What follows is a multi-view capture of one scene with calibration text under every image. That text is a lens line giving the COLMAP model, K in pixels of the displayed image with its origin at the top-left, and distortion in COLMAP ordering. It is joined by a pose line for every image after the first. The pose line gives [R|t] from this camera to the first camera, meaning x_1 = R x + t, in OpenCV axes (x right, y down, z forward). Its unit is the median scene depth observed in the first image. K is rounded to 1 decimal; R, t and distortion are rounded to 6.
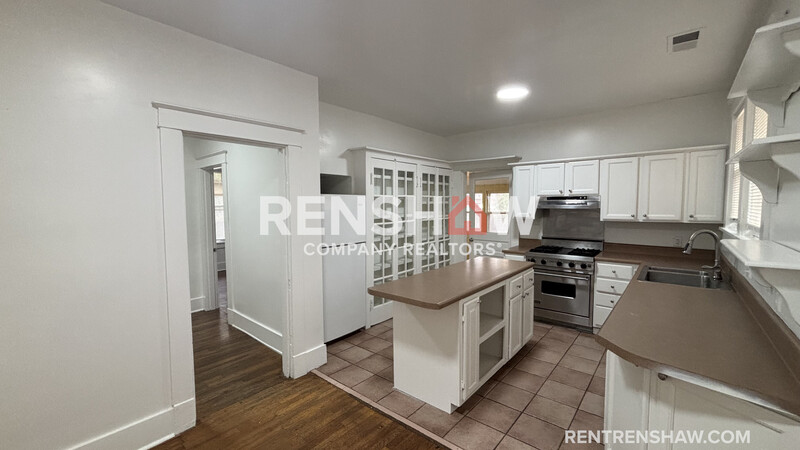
lens RADIAL K [[325.3, 0, 400.8], [0, 325.3, 224.7], [0, 0, 1]] dist [0.001876, 0.000036]
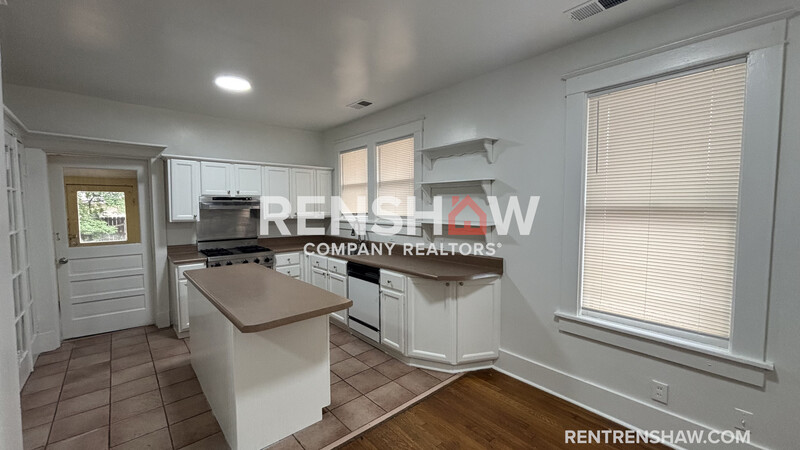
lens RADIAL K [[325.3, 0, 396.5], [0, 325.3, 221.7], [0, 0, 1]] dist [0.001876, 0.000036]
pose [[0.151789, -0.044548, 0.987408, -0.429573], [0.063982, 0.997331, 0.035160, -0.012993], [-0.986340, 0.057840, 0.154234, 0.349159]]
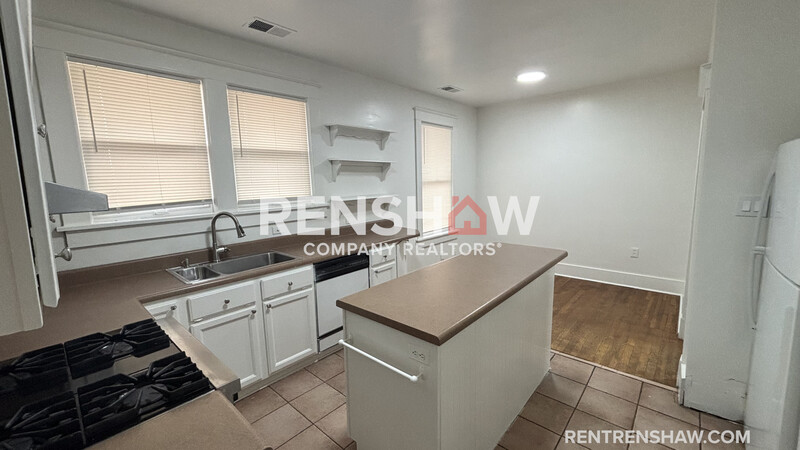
lens RADIAL K [[325.3, 0, 393.7], [0, 325.3, 224.6], [0, 0, 1]] dist [0.001876, 0.000036]
pose [[-0.999244, 0.023359, 0.031071, 0.268955], [0.029176, 0.978865, 0.202413, -0.081677], [-0.025686, 0.203167, -0.978807, 1.247377]]
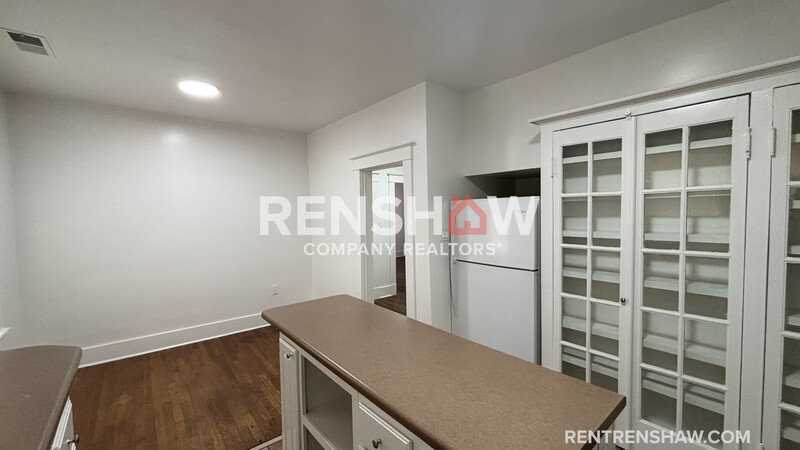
lens RADIAL K [[325.3, 0, 398.8], [0, 325.3, 222.7], [0, 0, 1]] dist [0.001876, 0.000036]
pose [[-0.169015, 0.046901, -0.984497, 0.528763], [-0.042124, 0.997611, 0.054758, -0.060491], [0.984713, 0.050726, -0.166636, 0.808428]]
